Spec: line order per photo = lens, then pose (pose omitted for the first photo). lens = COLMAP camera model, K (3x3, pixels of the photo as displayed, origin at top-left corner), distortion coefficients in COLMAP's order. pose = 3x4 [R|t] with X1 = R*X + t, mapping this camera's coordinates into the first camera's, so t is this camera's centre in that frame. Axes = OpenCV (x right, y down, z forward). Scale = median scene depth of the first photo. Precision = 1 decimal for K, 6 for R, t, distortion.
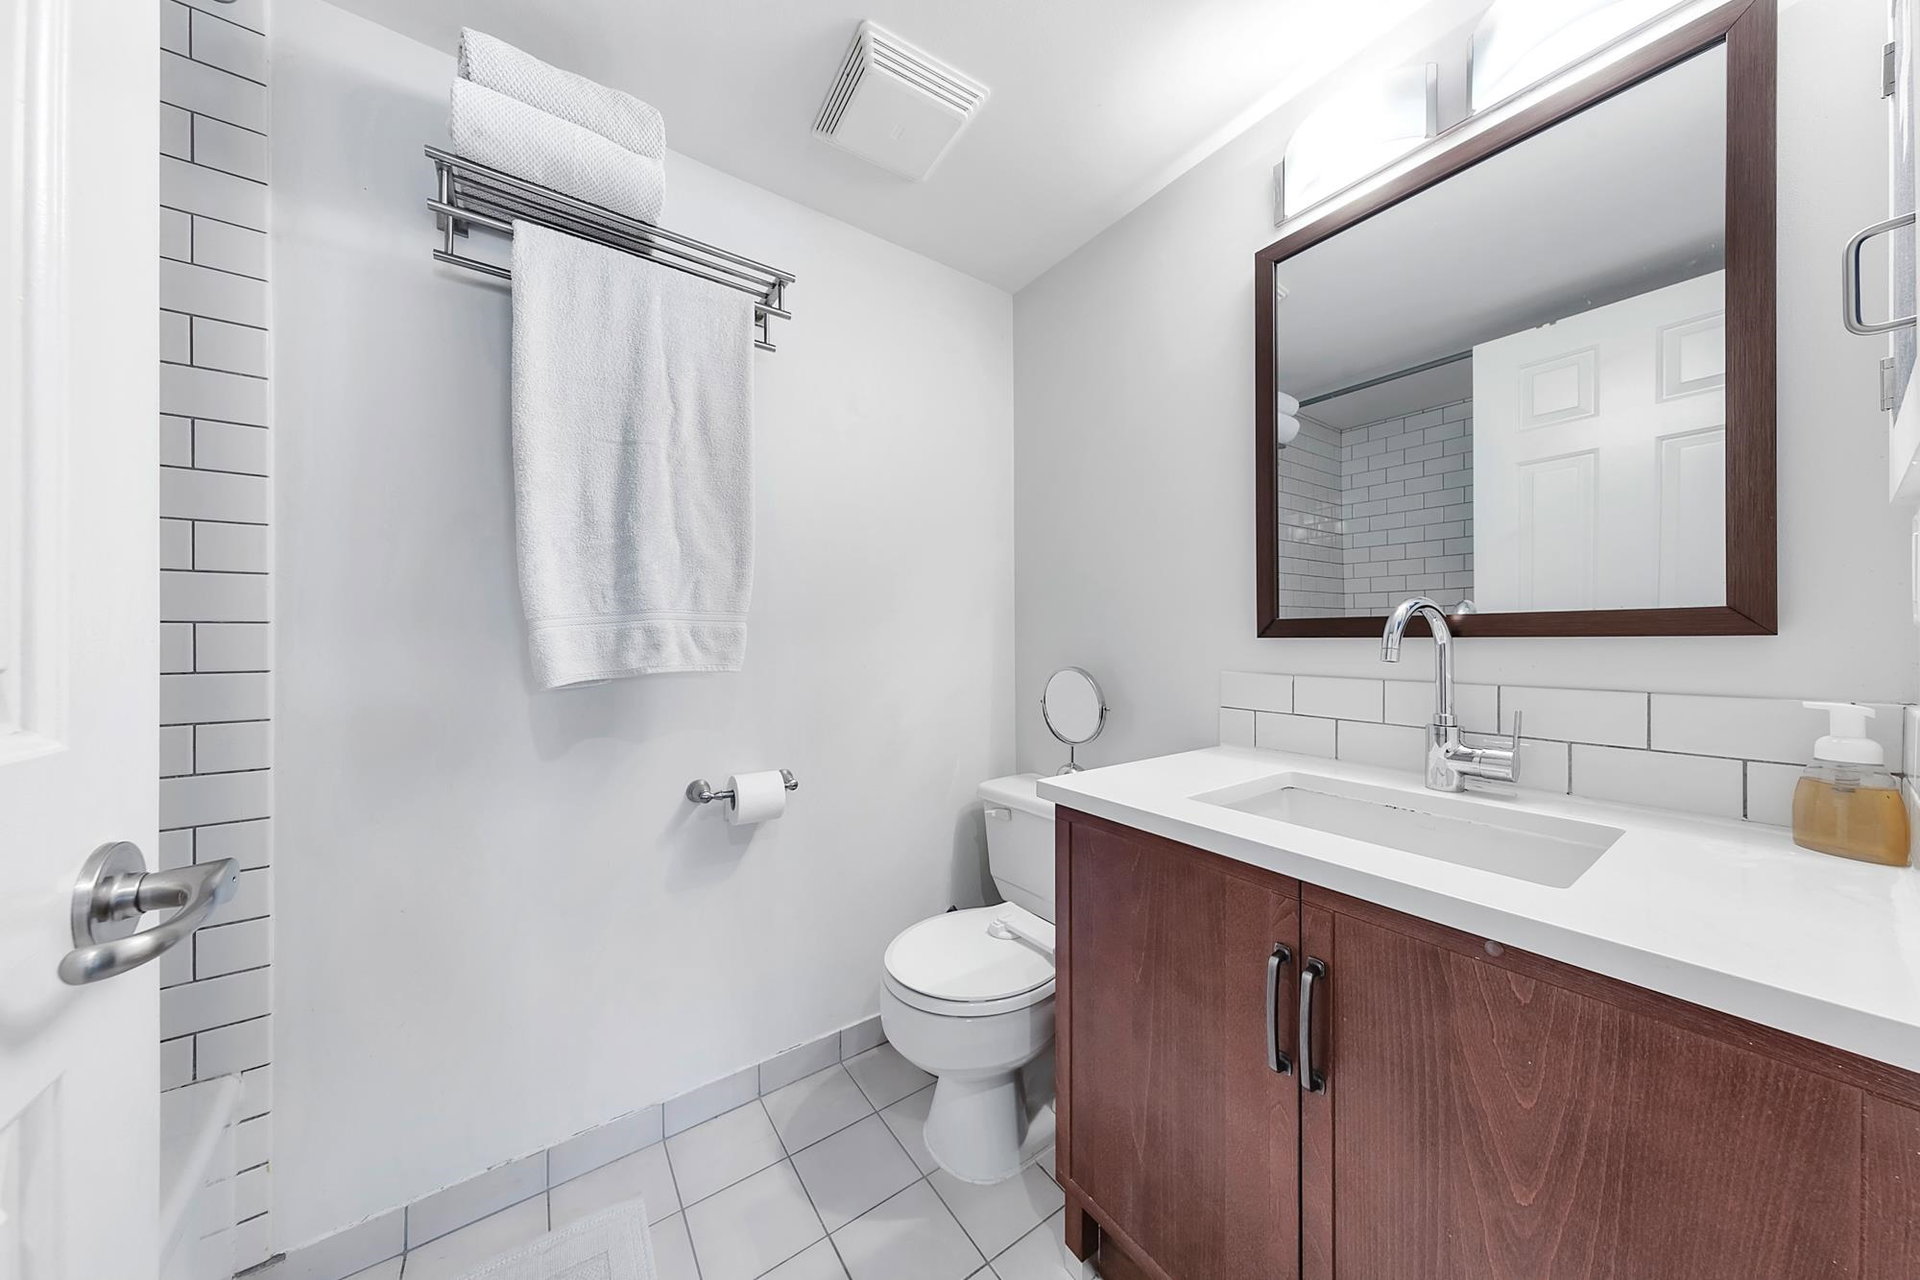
lens RADIAL K [[610.3, 0, 957.4], [0, 610.3, 635.1], [0, 0, 1]] dist [0.002240, -0.000500]
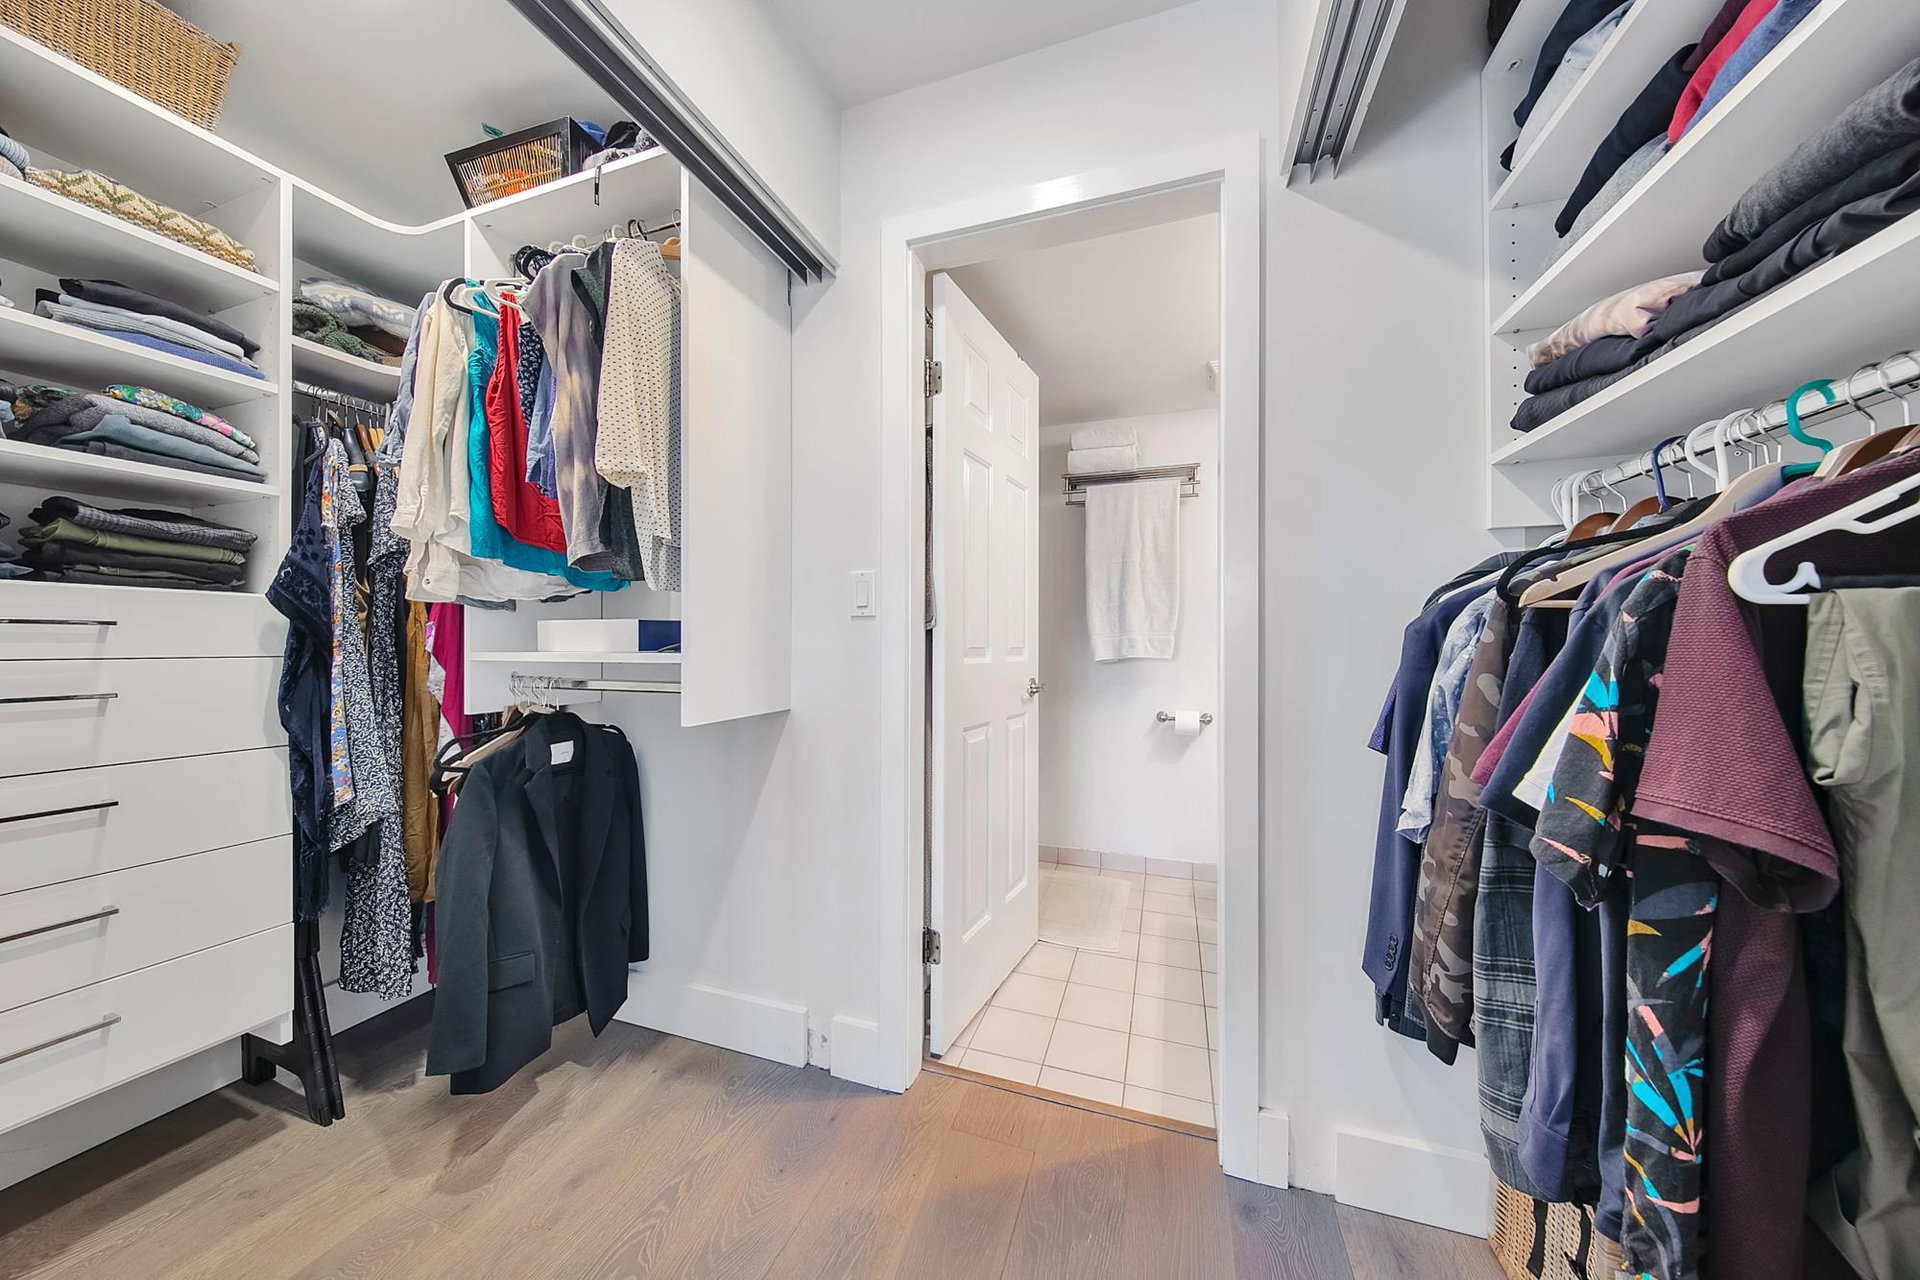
lens RADIAL K [[610.3, 0, 957.0], [0, 610.3, 639.6], [0, 0, 1]] dist [0.002240, -0.000500]
pose [[0.589309, 0.001470, -0.807907, 0.974766], [-0.000494, 0.999999, 0.001460, -0.010370], [0.807908, -0.000461, 0.589309, -0.914312]]
